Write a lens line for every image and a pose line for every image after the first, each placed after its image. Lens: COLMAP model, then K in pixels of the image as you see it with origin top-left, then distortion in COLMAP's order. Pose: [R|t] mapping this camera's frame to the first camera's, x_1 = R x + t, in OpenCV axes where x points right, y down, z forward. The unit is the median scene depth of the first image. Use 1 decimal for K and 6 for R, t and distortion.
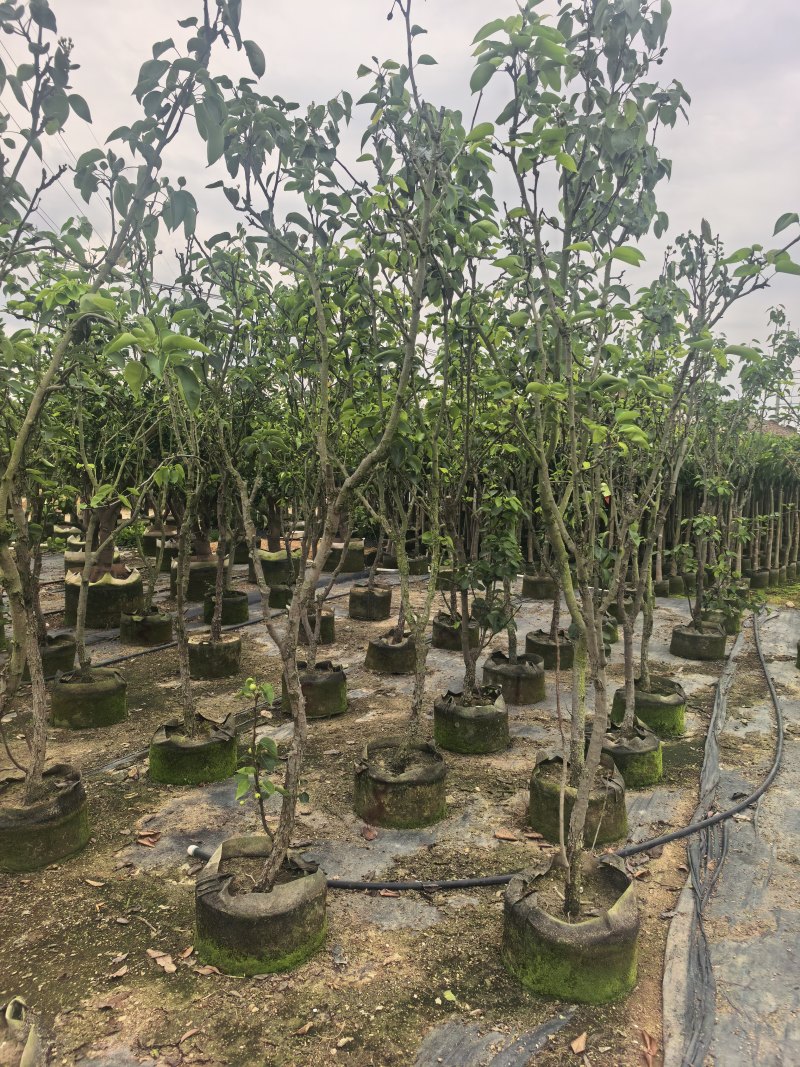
lens RADIAL K [[745.4, 0, 375.3], [0, 745.4, 536.5], [0, 0, 1]] dist [0.041459, -0.052043]
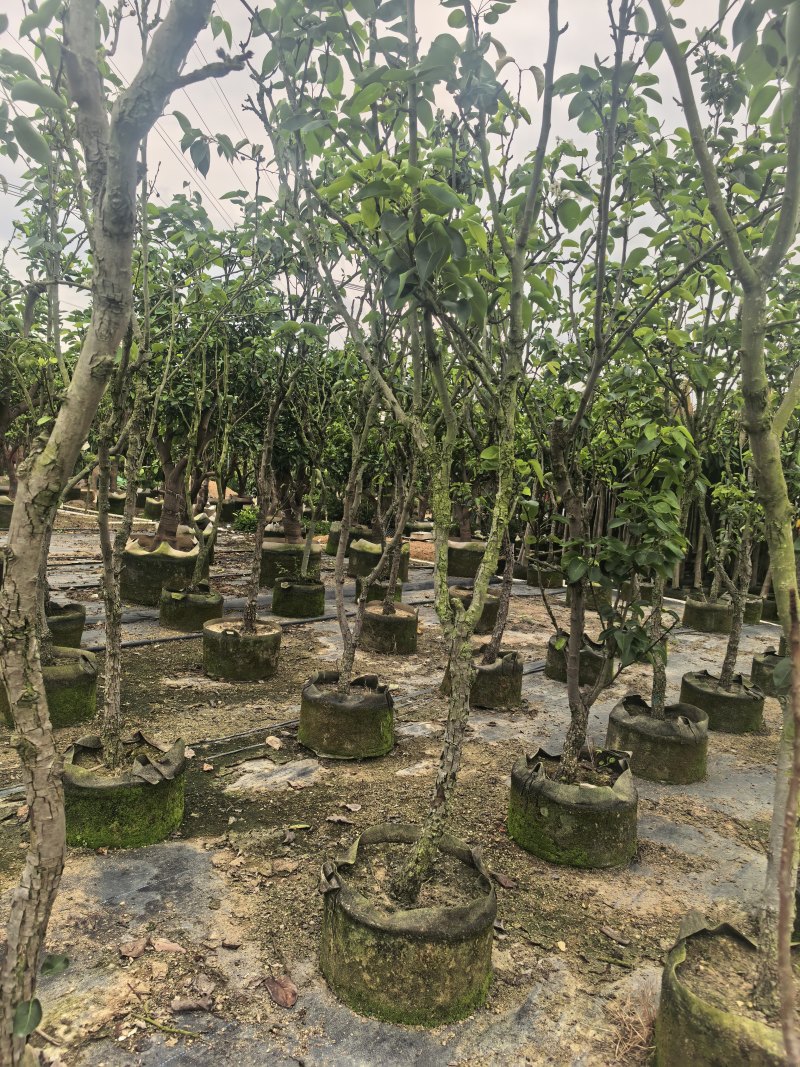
lens RADIAL K [[745.4, 0, 375.3], [0, 745.4, 536.5], [0, 0, 1]] dist [0.041459, -0.052043]
pose [[0.975502, 0.086051, -0.202463, 0.066519], [-0.089972, 0.995892, -0.010225, 0.044715], [0.200752, 0.028191, 0.979236, 0.321082]]
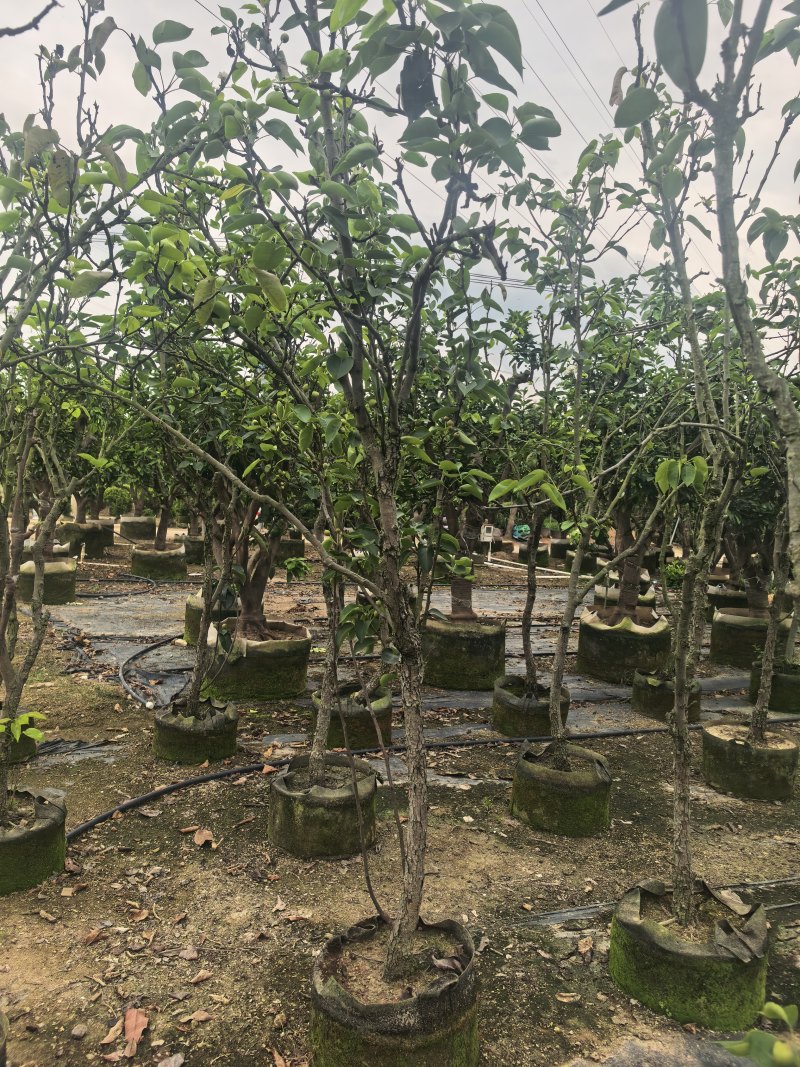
lens RADIAL K [[744.1, 0, 399.0], [0, 744.1, 509.6], [0, 0, 1]] dist [0.005052, -0.031175]
pose [[0.766182, 0.045970, -0.640978, -0.047302], [-0.102592, 0.993395, -0.051388, -0.000228], [0.634382, 0.105132, 0.765837, 0.298938]]
